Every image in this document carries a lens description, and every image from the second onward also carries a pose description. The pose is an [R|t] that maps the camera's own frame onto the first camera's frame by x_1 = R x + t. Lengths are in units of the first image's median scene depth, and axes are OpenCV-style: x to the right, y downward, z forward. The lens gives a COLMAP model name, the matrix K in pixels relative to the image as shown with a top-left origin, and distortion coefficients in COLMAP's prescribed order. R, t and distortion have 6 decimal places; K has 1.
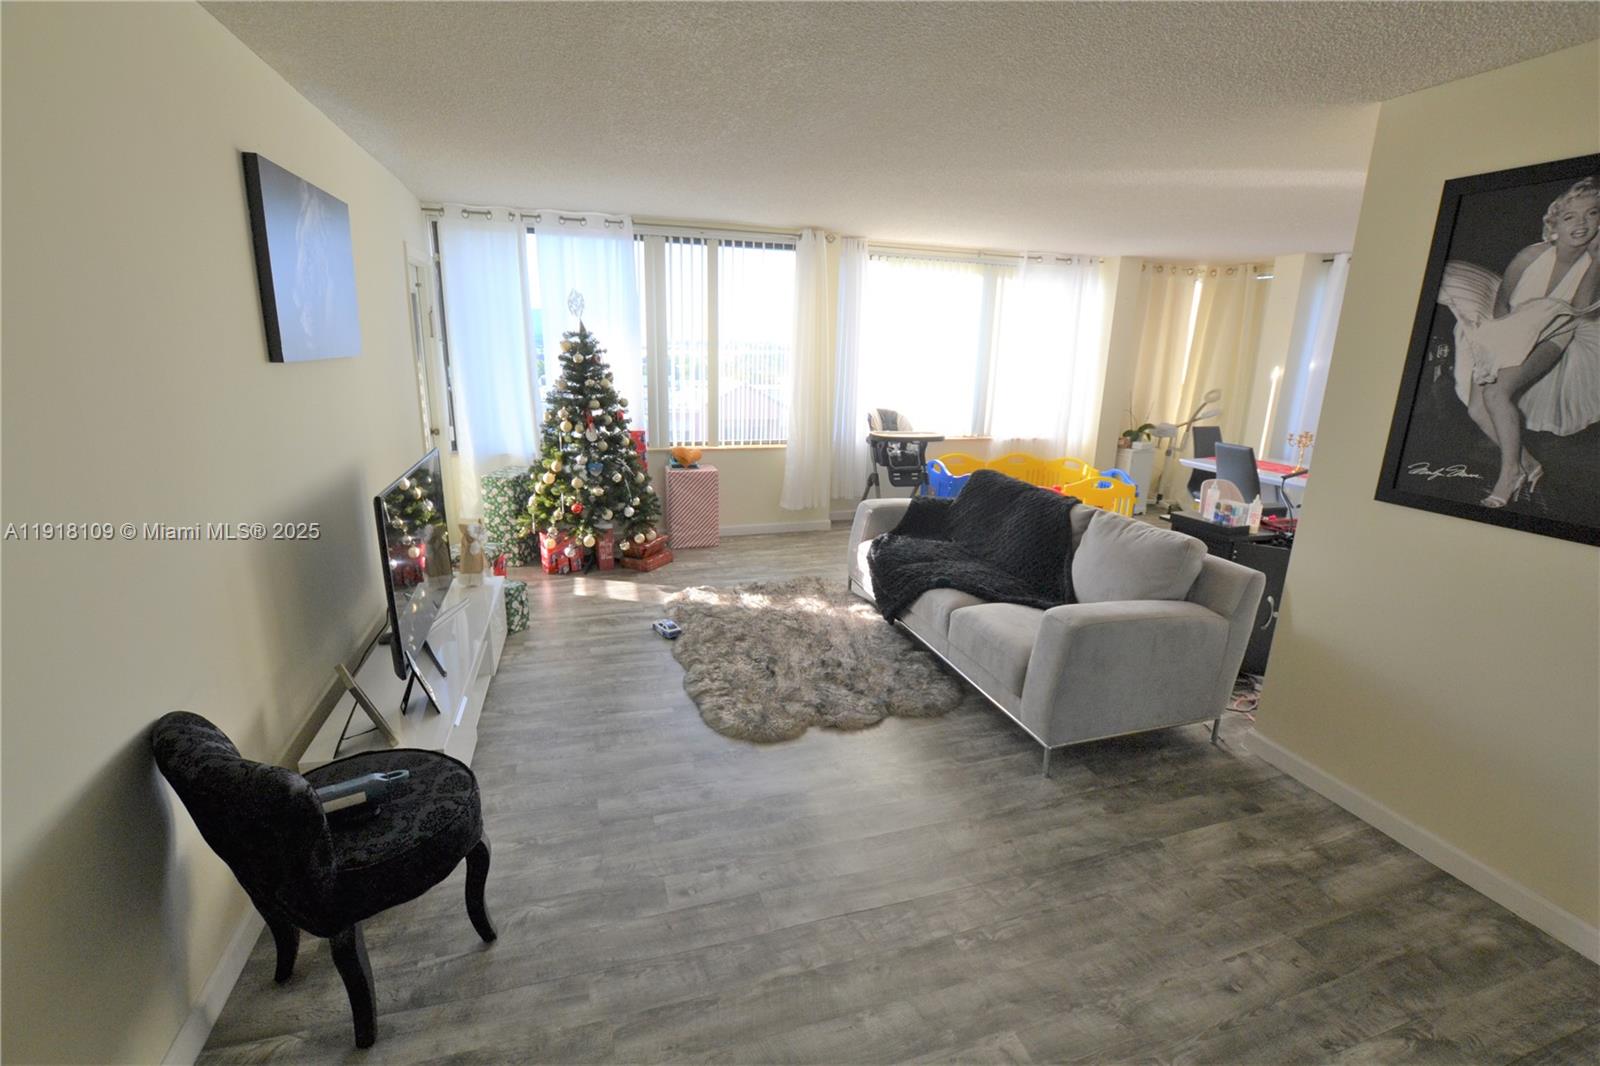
lens RADIAL K [[689.2, 0, 800.0], [0, 689.2, 533.0], [0, 0, 1]] dist [-0.000498, -0.000029]
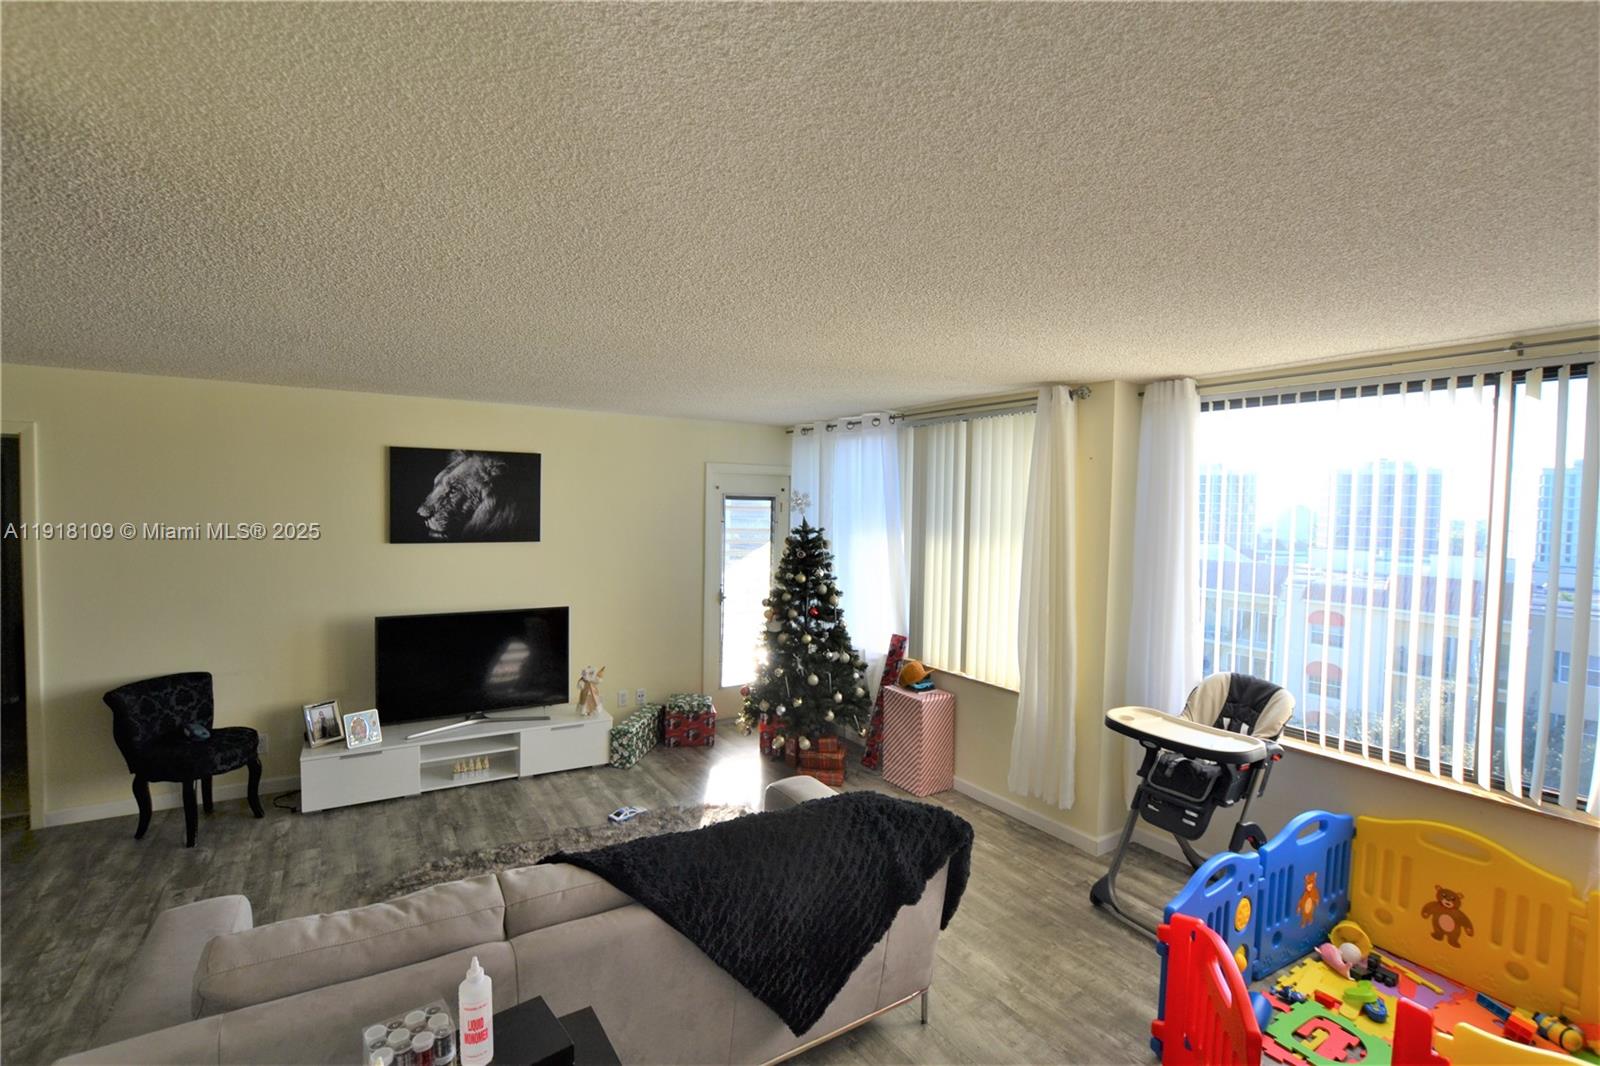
lens RADIAL K [[725.8, 0, 800.0], [0, 725.8, 533.0], [0, 0, 1]] dist [0.000148, 0.000257]
pose [[0.254069, 0.024870, -0.966866, 0.741911], [-0.270915, 0.961481, -0.046459, -0.232997], [0.928469, 0.273742, 0.251020, 0.724811]]
